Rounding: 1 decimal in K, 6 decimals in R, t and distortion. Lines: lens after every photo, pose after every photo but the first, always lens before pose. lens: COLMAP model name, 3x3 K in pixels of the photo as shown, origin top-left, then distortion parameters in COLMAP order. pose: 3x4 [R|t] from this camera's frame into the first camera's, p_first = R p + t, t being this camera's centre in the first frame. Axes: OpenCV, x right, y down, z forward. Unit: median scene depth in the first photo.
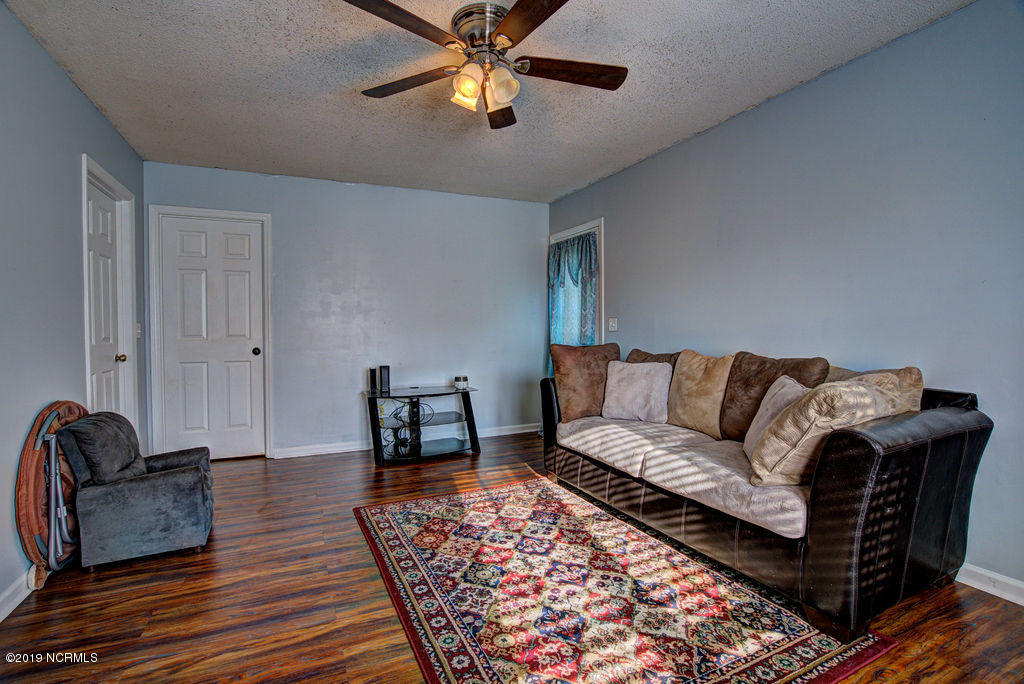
lens RADIAL K [[484.5, 0, 507.5], [0, 484.5, 338.7], [0, 0, 1]] dist [-0.052814, 0.019318]
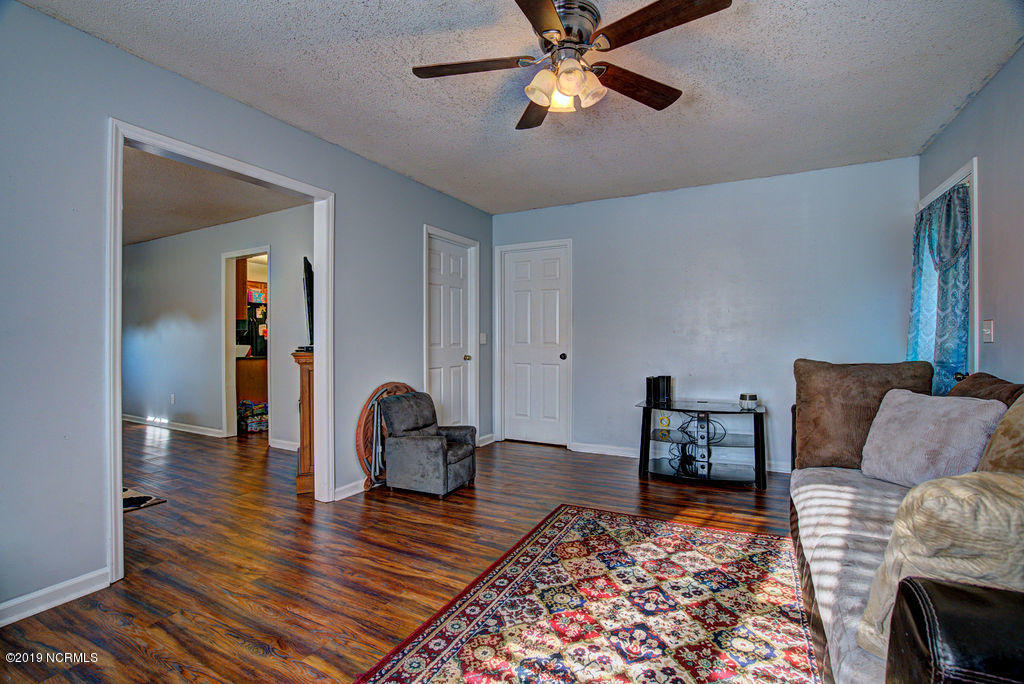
lens RADIAL K [[476.9, 0, 505.4], [0, 476.9, 338.9], [0, 0, 1]] dist [-0.054178, 0.020833]
pose [[0.593106, 0.003815, -0.805115, 0.491829], [-0.016155, 0.999844, -0.007163, -0.008945], [0.804962, 0.017255, 0.593075, 0.274063]]
